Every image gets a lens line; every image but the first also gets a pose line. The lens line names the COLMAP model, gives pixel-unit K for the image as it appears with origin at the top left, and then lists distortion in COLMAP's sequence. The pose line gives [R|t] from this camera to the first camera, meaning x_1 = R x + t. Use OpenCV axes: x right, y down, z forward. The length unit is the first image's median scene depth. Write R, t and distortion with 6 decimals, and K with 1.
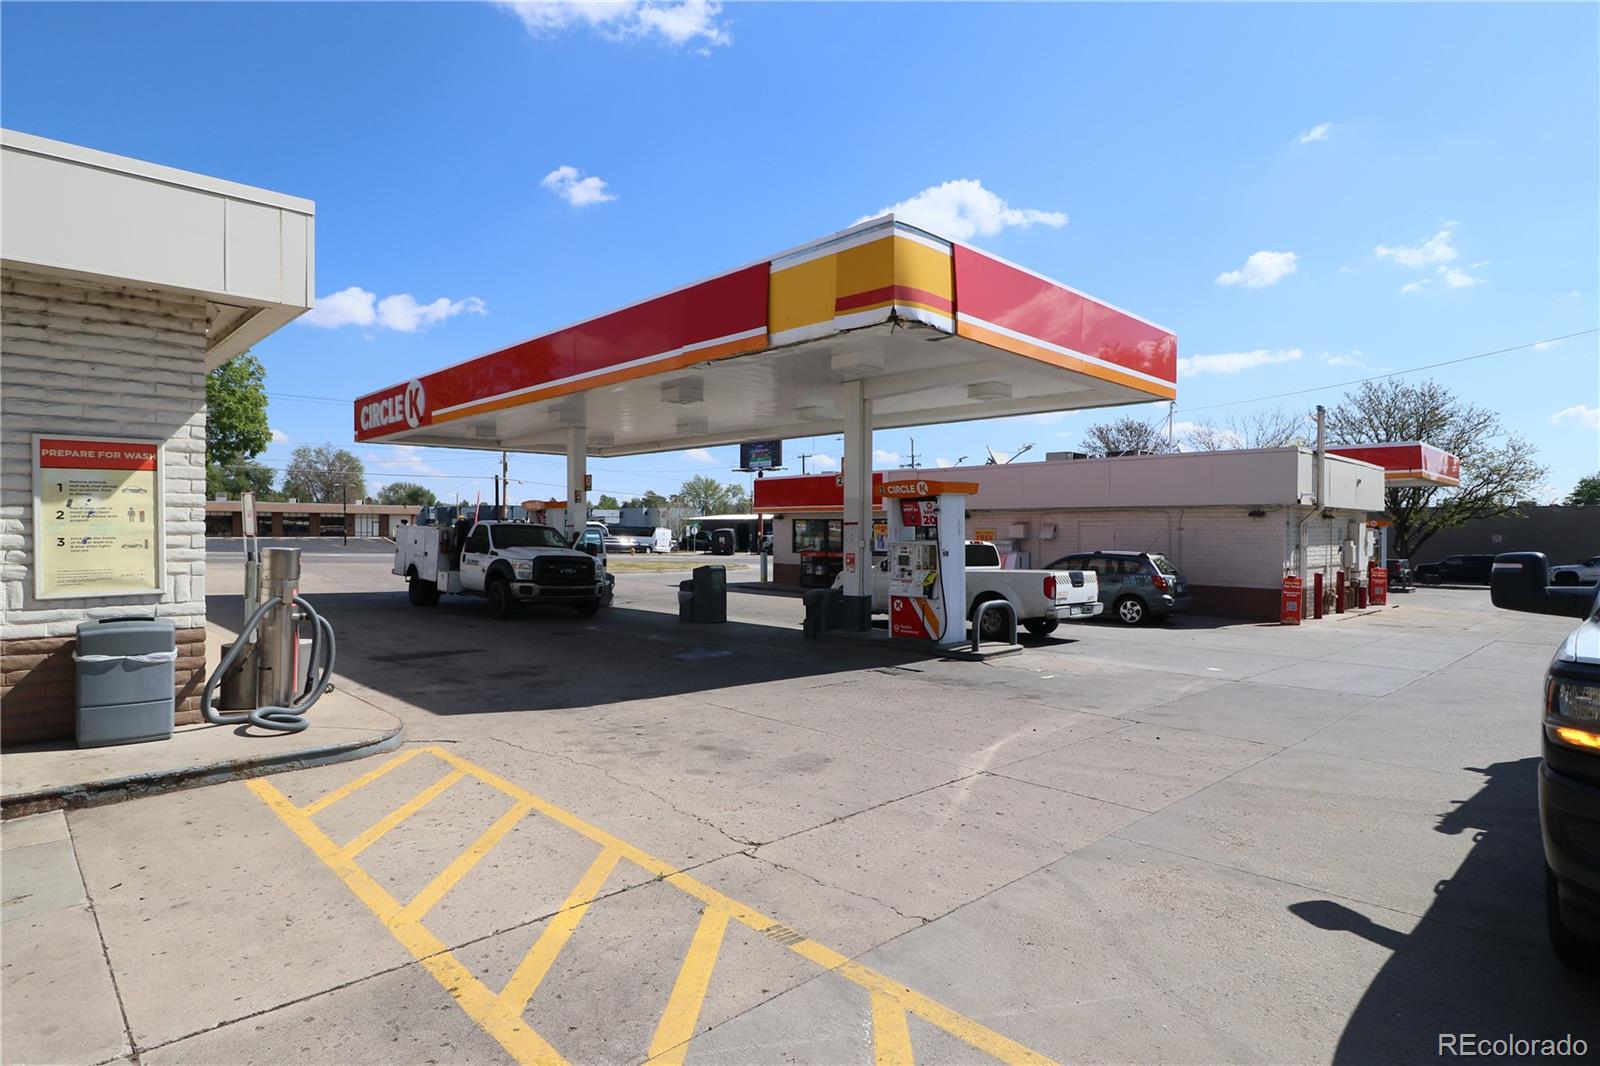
lens RADIAL K [[870.3, 0, 800.0], [0, 870.3, 533.0], [0, 0, 1]] dist [0.007068, -0.018419]
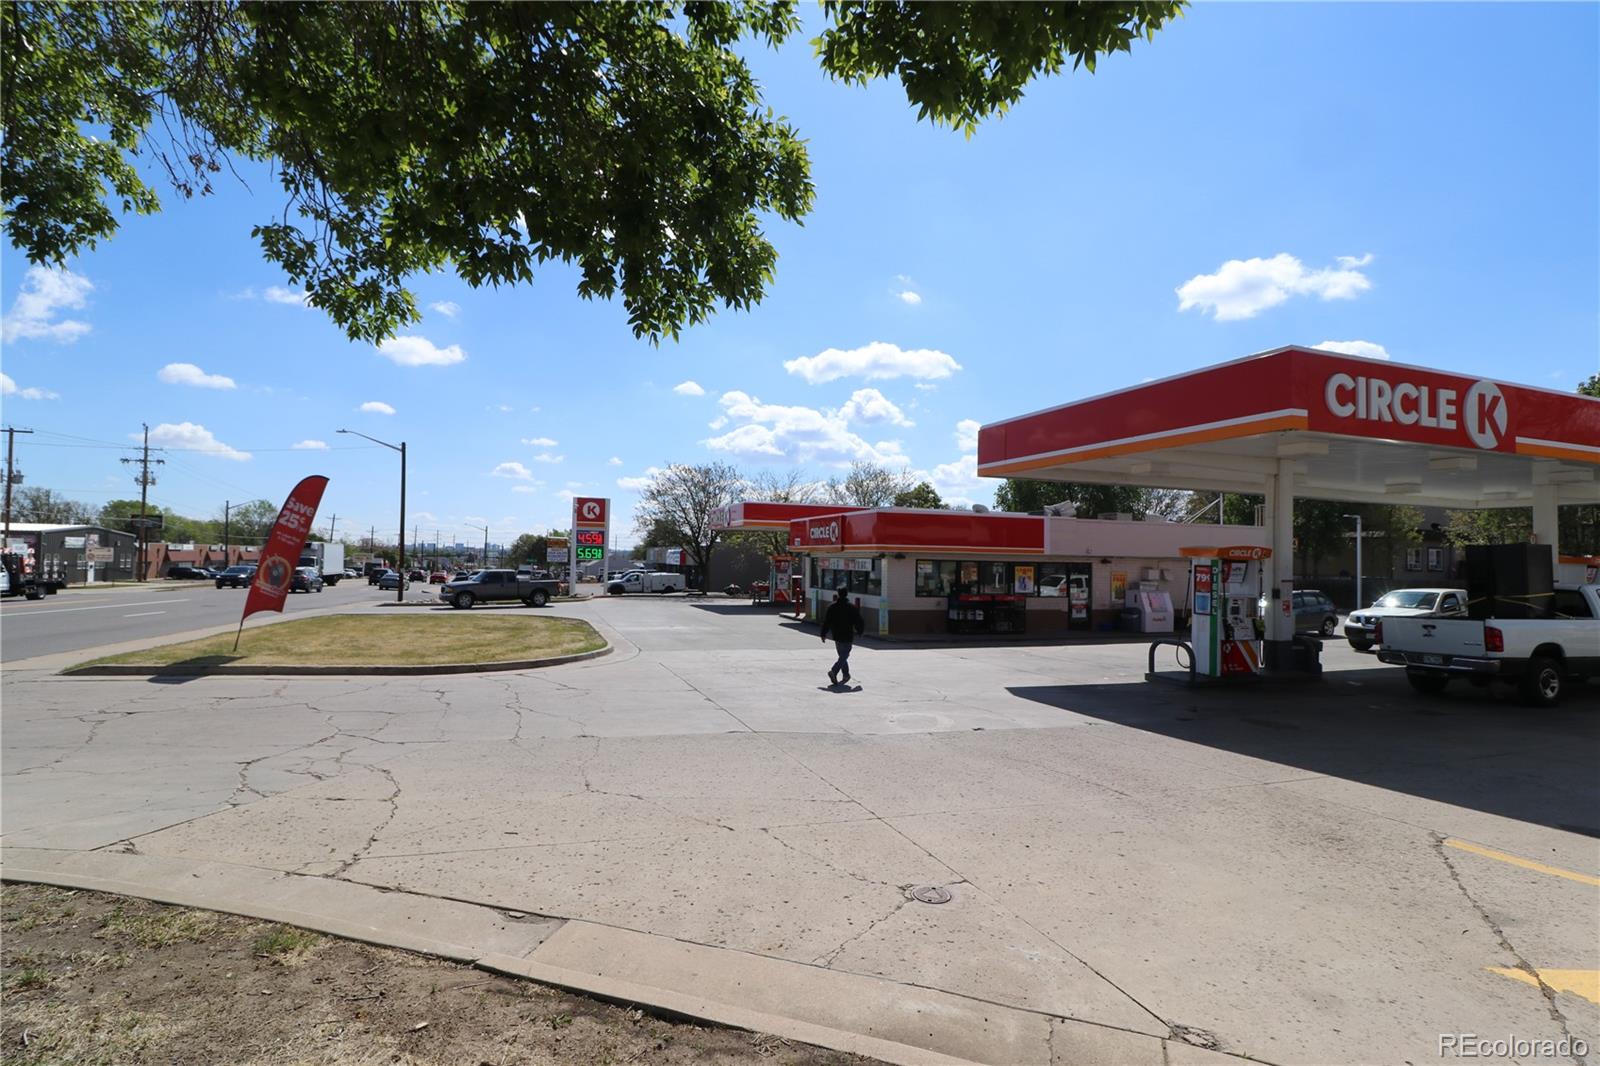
lens RADIAL K [[739.4, 0, 800.0], [0, 739.4, 533.0], [0, 0, 1]] dist [0.001453, -0.014843]
pose [[0.394777, 0.027709, 0.918359, -0.789666], [-0.011378, 0.999616, -0.025270, -0.023502], [-0.918707, -0.000473, 0.394940, 0.848815]]
